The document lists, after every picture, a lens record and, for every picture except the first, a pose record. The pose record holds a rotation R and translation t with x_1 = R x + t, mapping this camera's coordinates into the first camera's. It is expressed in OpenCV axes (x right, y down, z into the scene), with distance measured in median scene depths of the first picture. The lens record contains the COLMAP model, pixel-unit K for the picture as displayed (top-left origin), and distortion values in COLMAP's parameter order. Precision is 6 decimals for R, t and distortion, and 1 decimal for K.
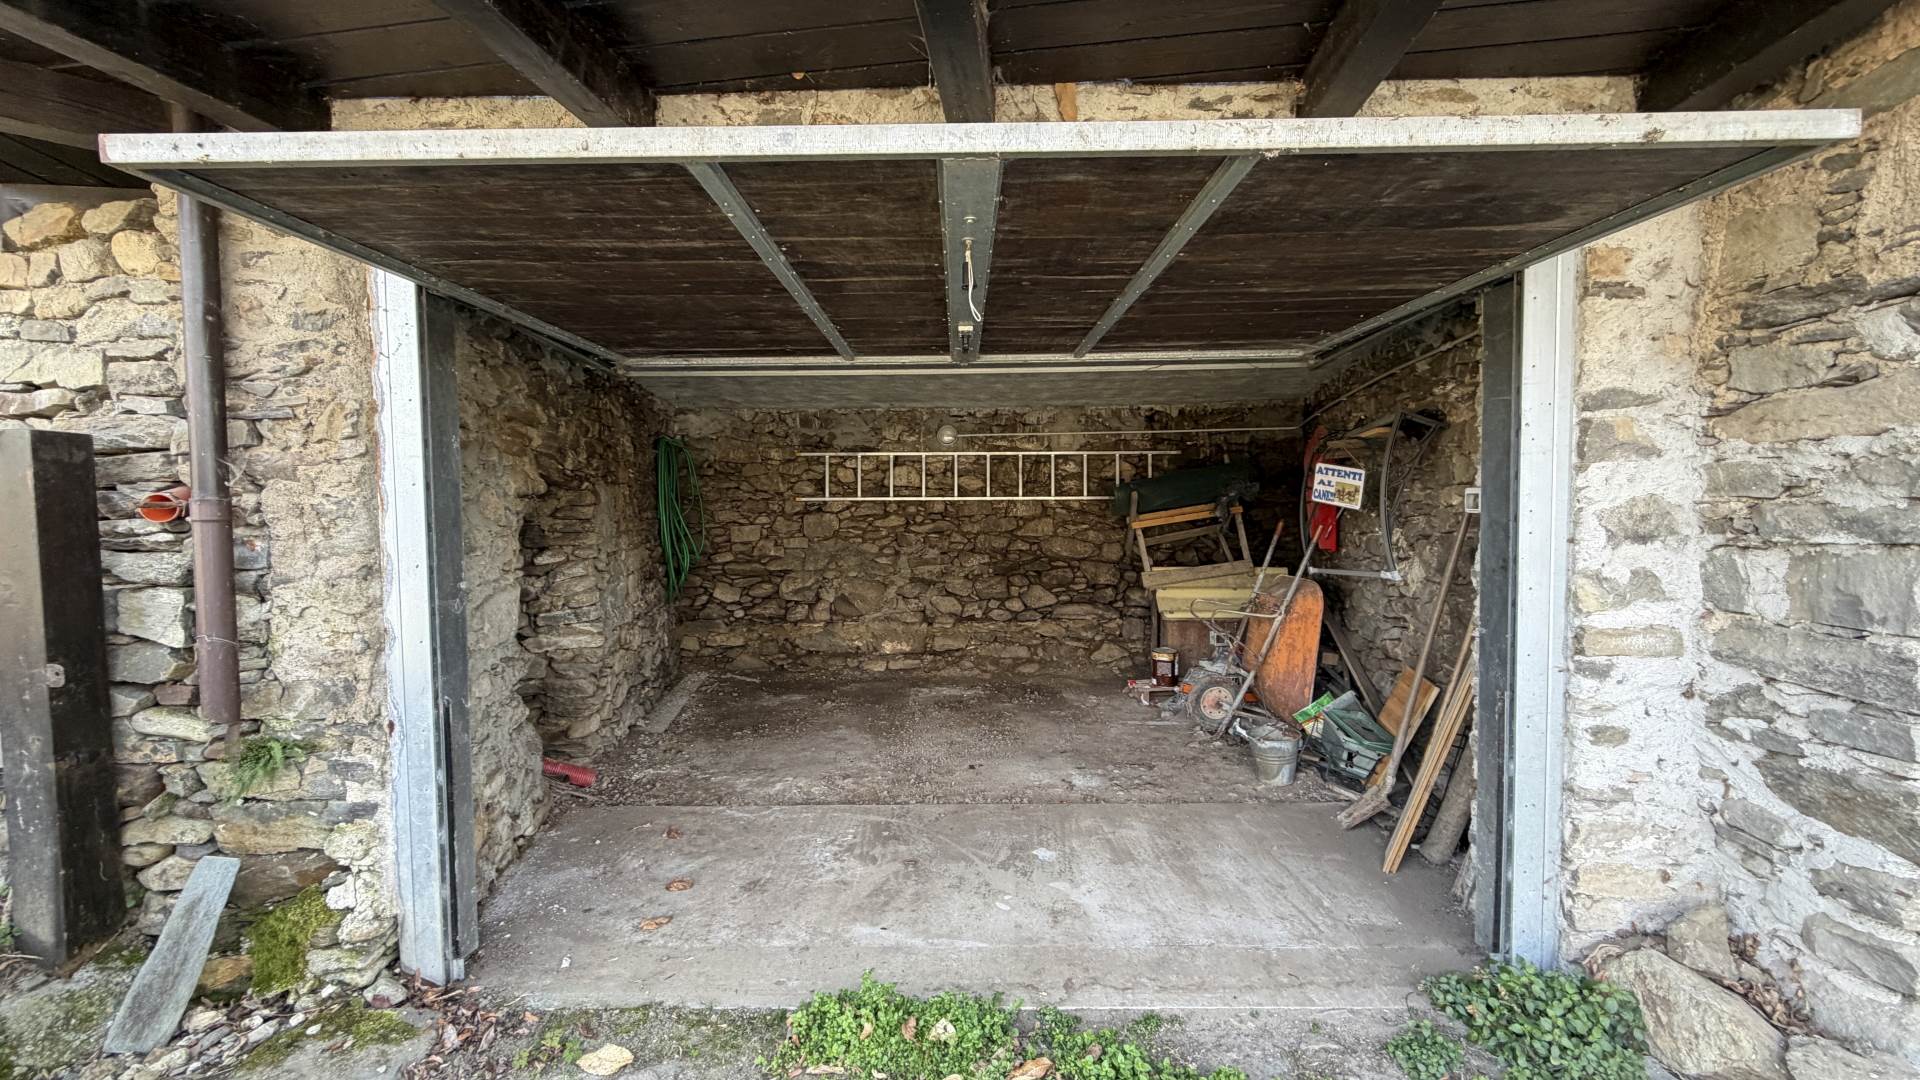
lens RADIAL K [[762.8, 0, 956.2], [0, 762.8, 543.9], [0, 0, 1]] dist [0.001343, 0.000077]
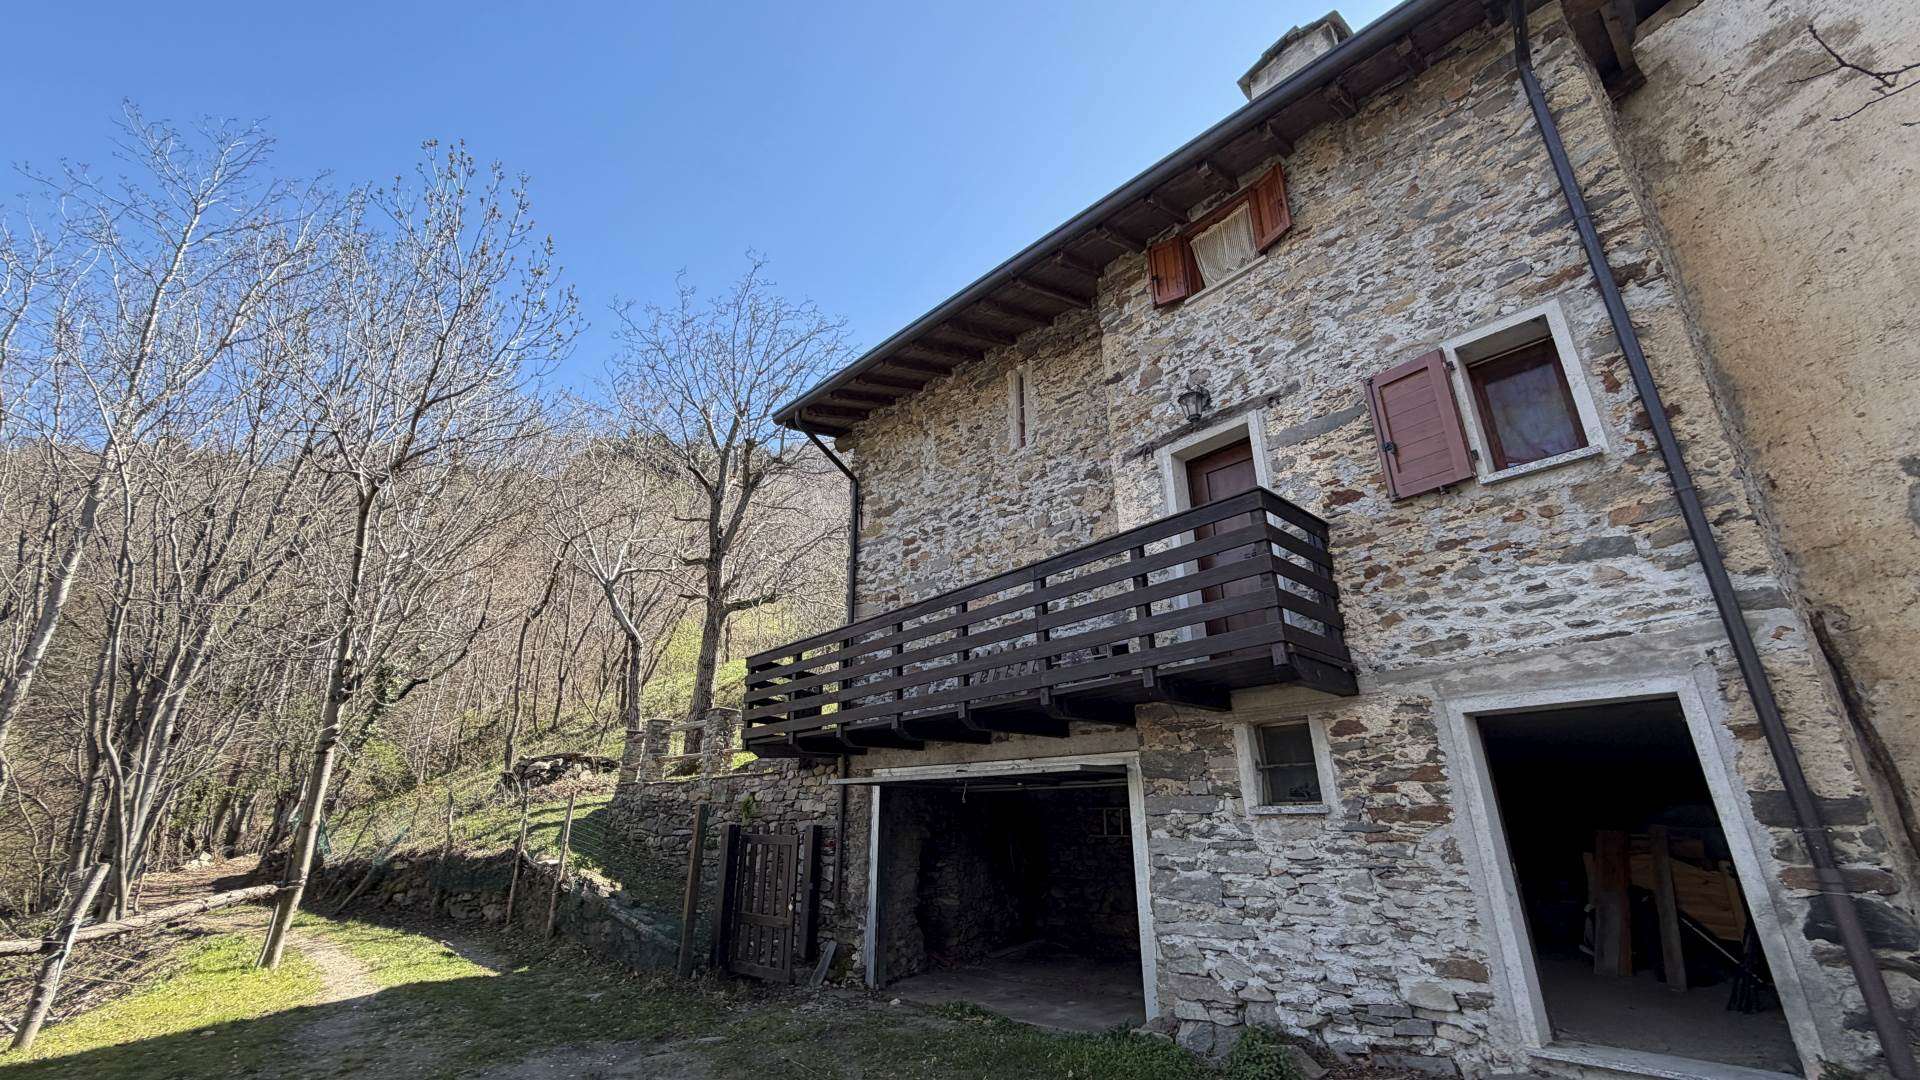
lens RADIAL K [[762.8, 0, 955.9], [0, 762.8, 546.1], [0, 0, 1]] dist [0.001343, 0.000077]
pose [[0.775443, -0.212696, -0.594515, 2.201301], [-0.035424, 0.925419, -0.377286, -0.006828], [0.630423, 0.313624, 0.710075, -1.946717]]
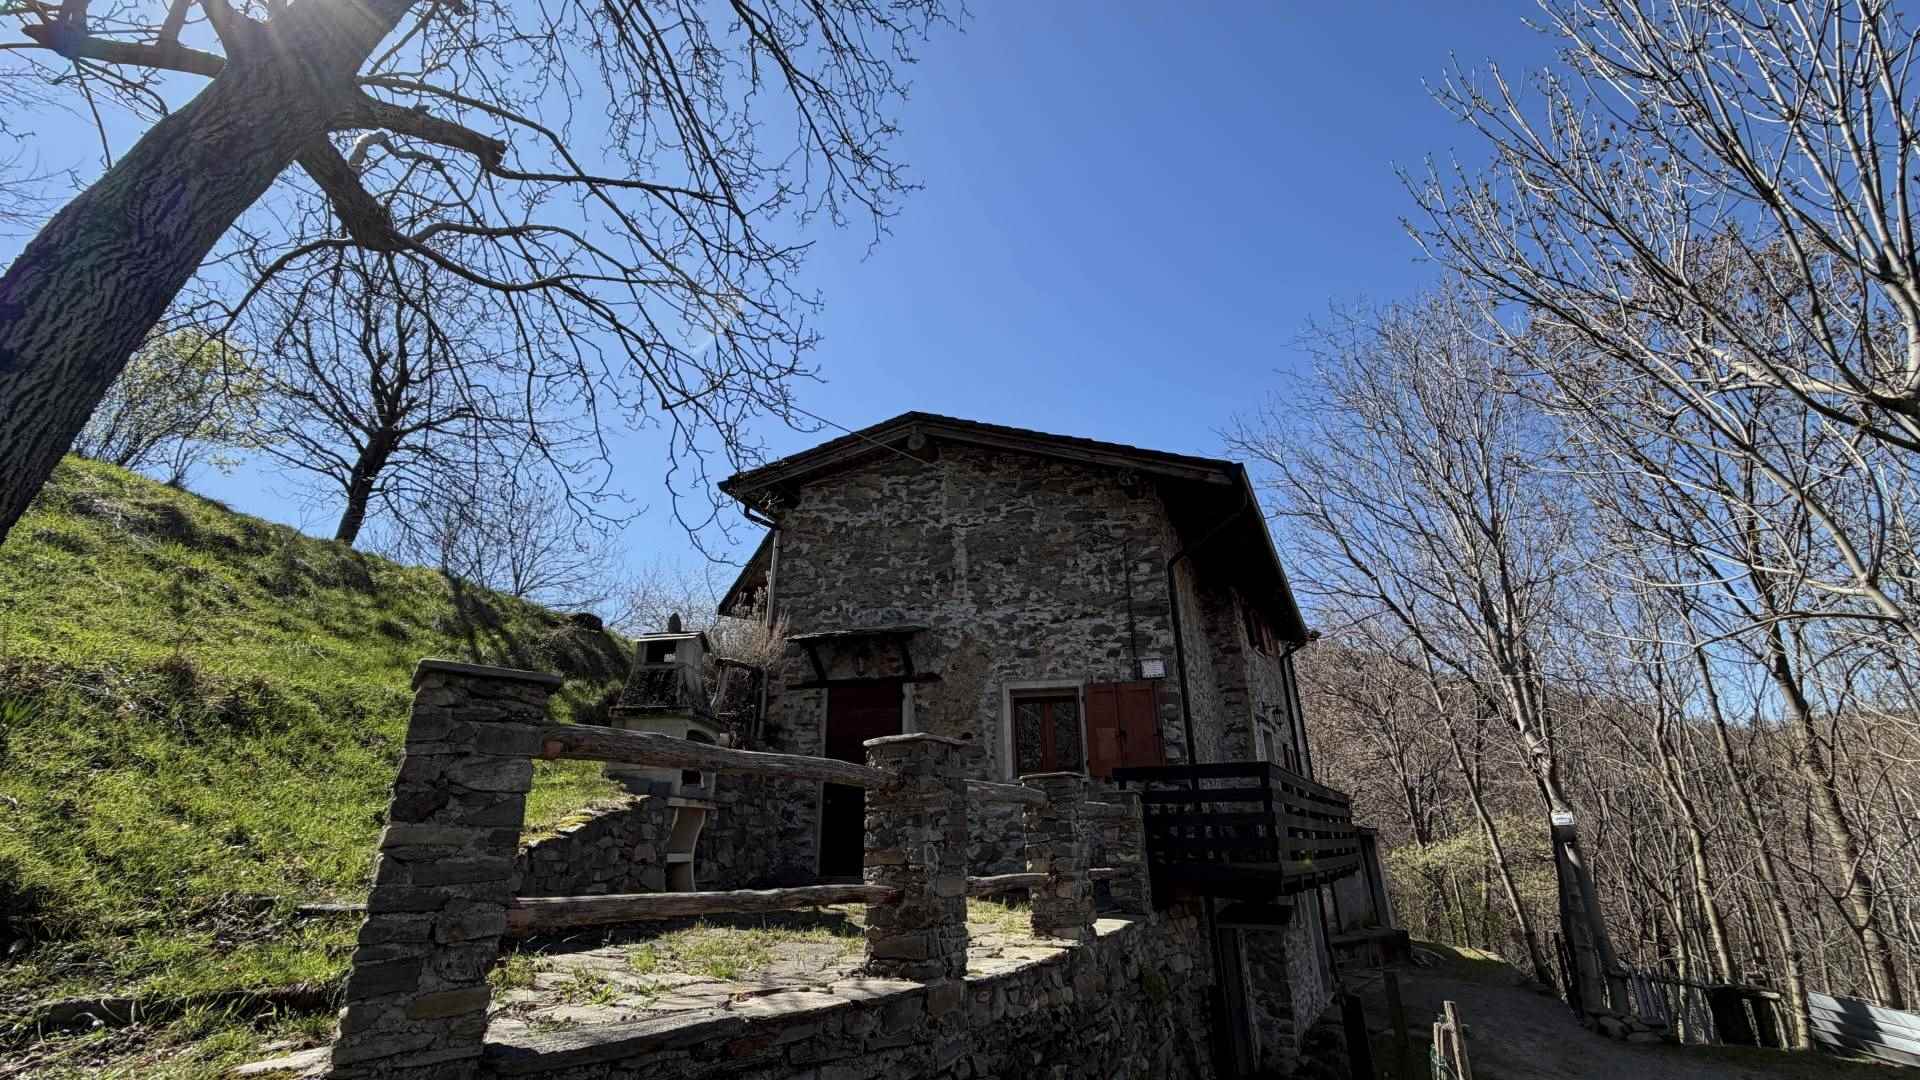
lens RADIAL K [[762.8, 0, 956.5], [0, 762.8, 542.1], [0, 0, 1]] dist [0.001343, 0.000077]
pose [[0.384657, 0.347740, 0.855053, -4.961136], [0.047829, 0.917572, -0.394682, -0.641848], [-0.921820, 0.192714, 0.336318, 0.501327]]
